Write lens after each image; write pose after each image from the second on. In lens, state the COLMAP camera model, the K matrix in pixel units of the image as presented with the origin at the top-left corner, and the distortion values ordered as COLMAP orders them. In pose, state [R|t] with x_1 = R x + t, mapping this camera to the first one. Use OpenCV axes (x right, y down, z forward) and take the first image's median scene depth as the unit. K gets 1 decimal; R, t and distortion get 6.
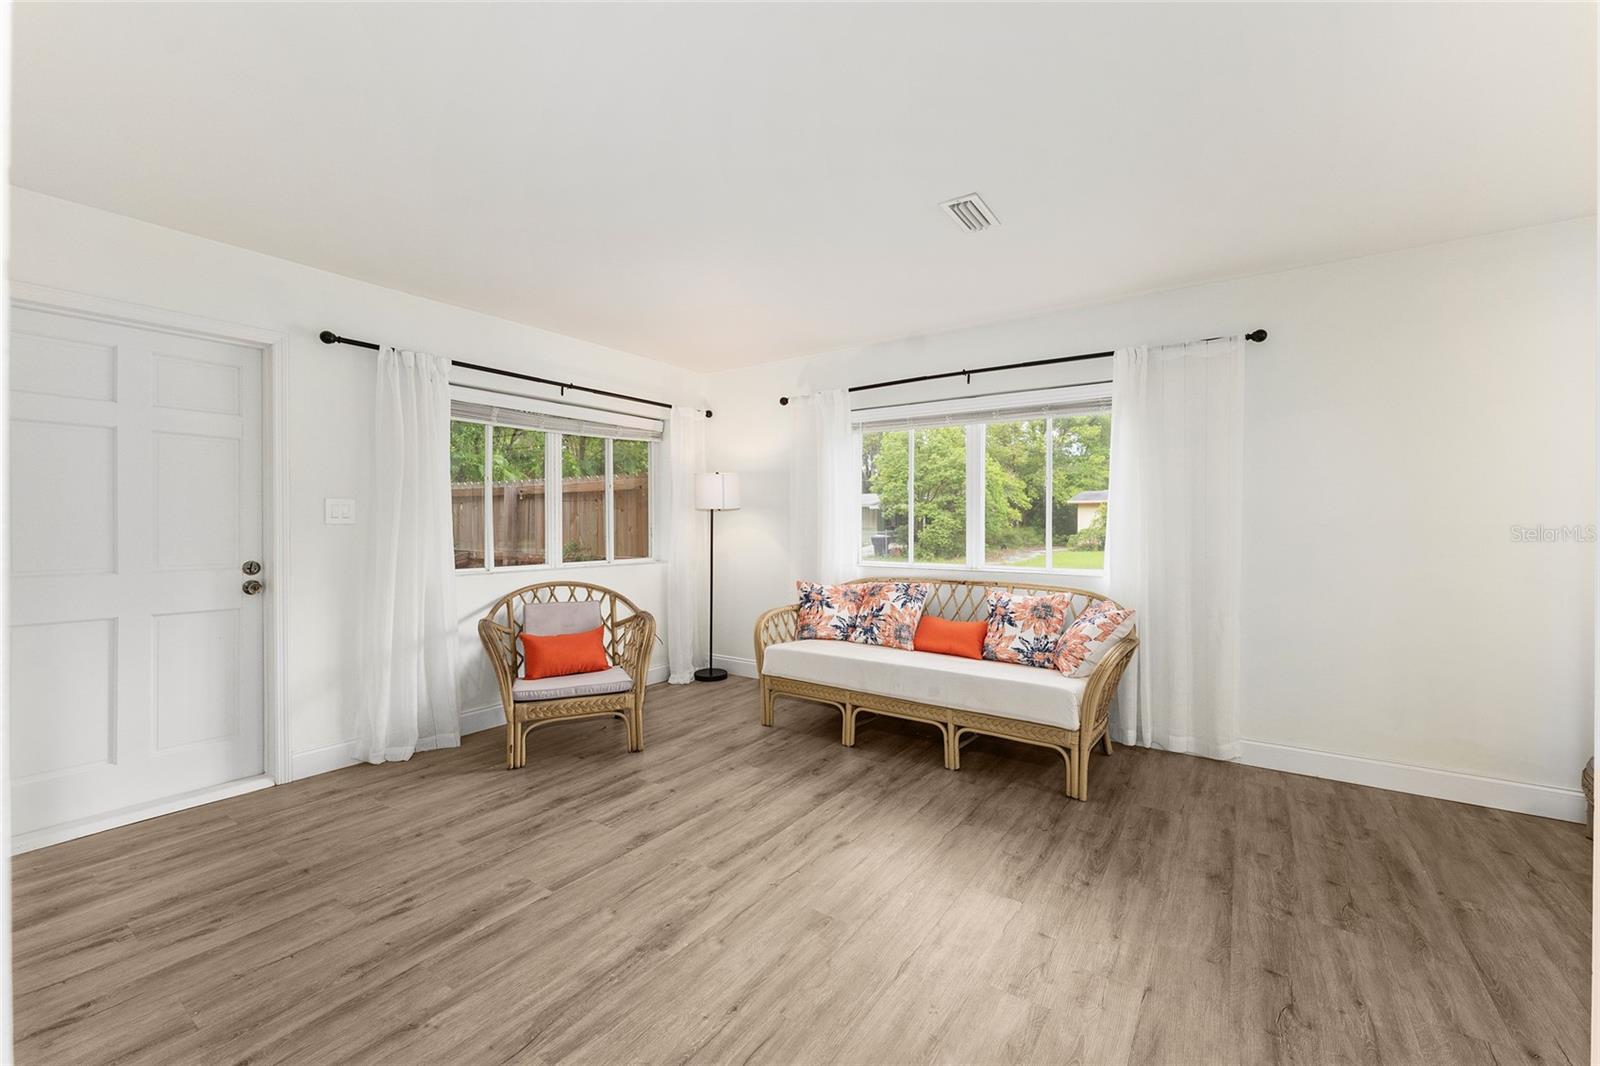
lens RADIAL K [[642.0, 0, 800.6], [0, 642.0, 529.0], [0, 0, 1]] dist [-0.000176, -0.000740]
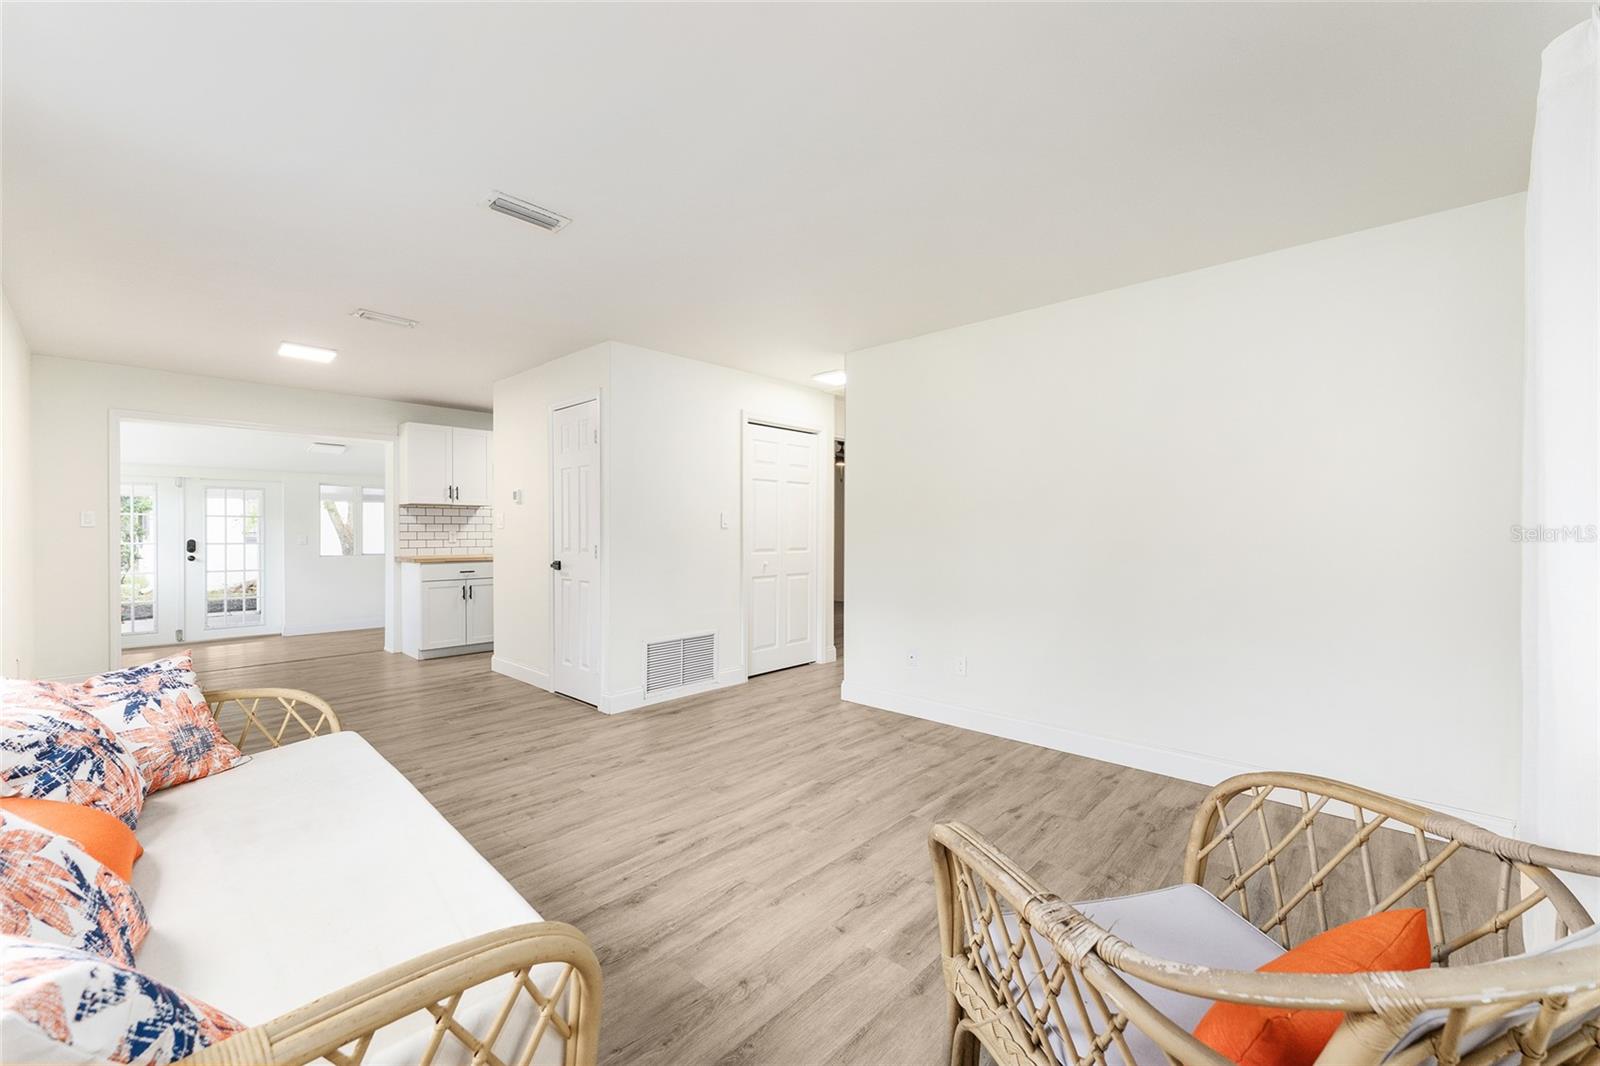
lens RADIAL K [[642.0, 0, 798.0], [0, 642.0, 532.9], [0, 0, 1]] dist [-0.000176, -0.000740]
pose [[-0.989537, -0.001408, 0.144275, -0.260906], [0.000701, 0.999894, 0.014569, -0.014106], [-0.144280, 0.014517, -0.989430, 1.726631]]
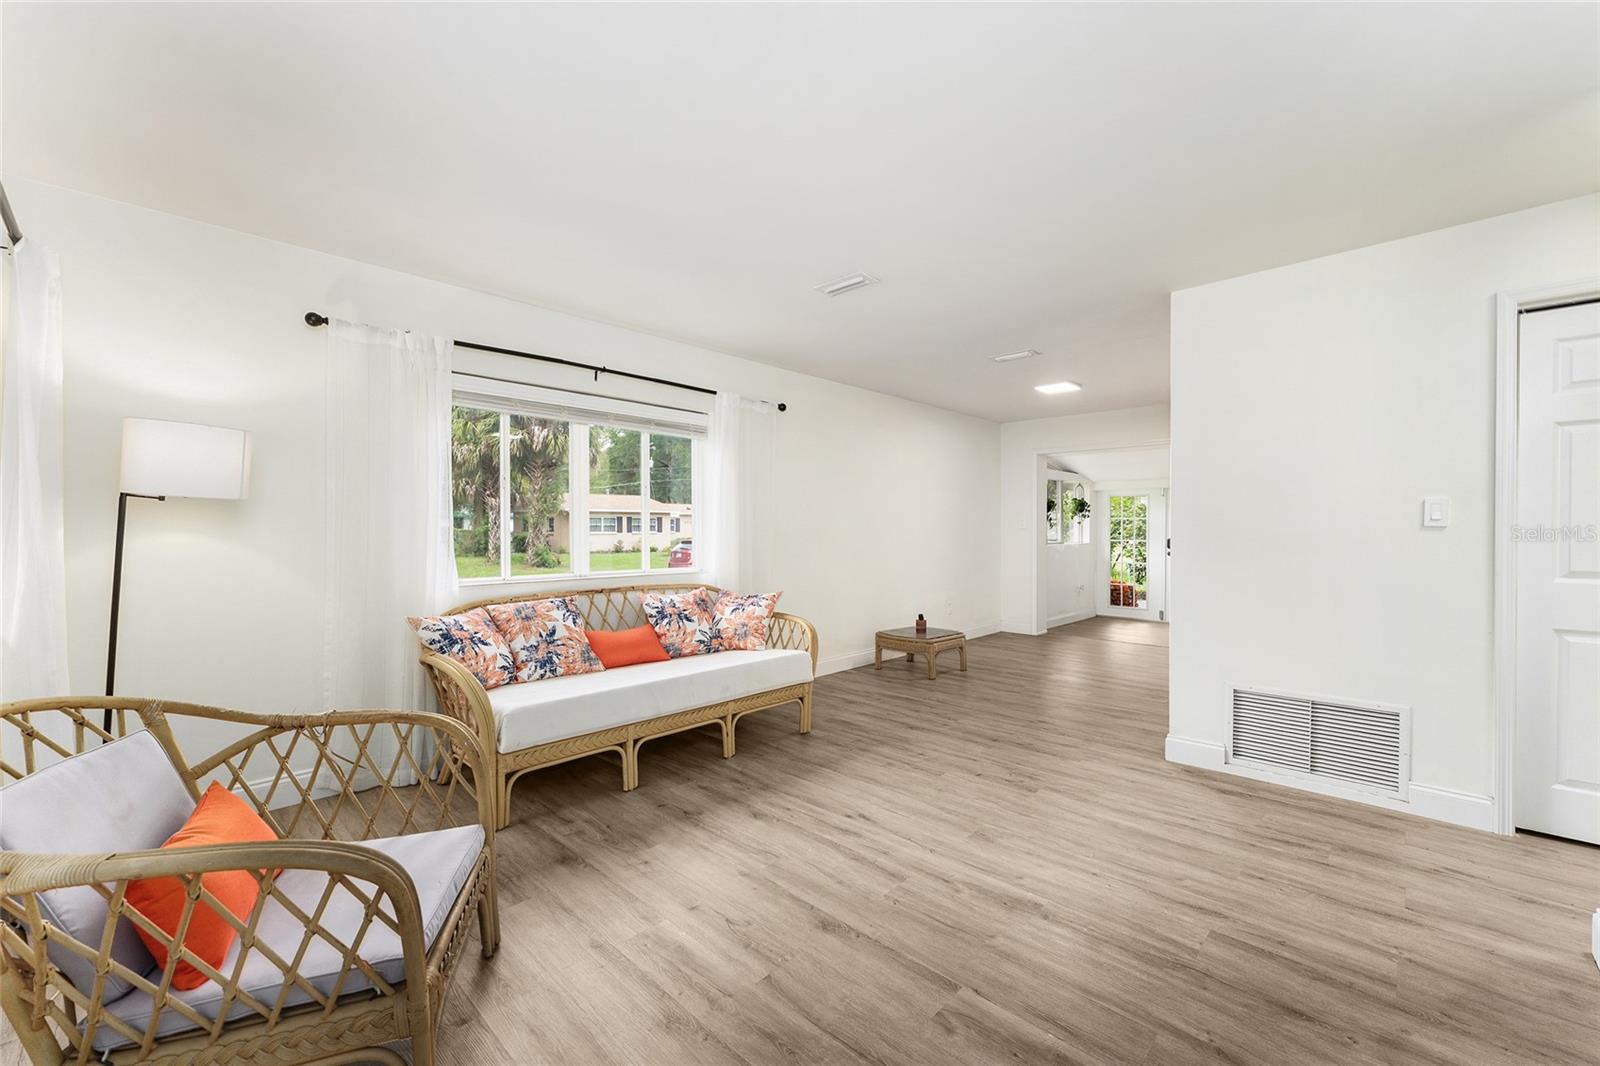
lens RADIAL K [[642.0, 0, 794.1], [0, 642.0, 534.7], [0, 0, 1]] dist [-0.000176, -0.000740]
pose [[0.165989, -0.007292, 0.986101, -0.905662], [0.008369, 0.999947, 0.005986, -0.003769], [-0.986092, 0.007259, 0.166042, 0.803188]]
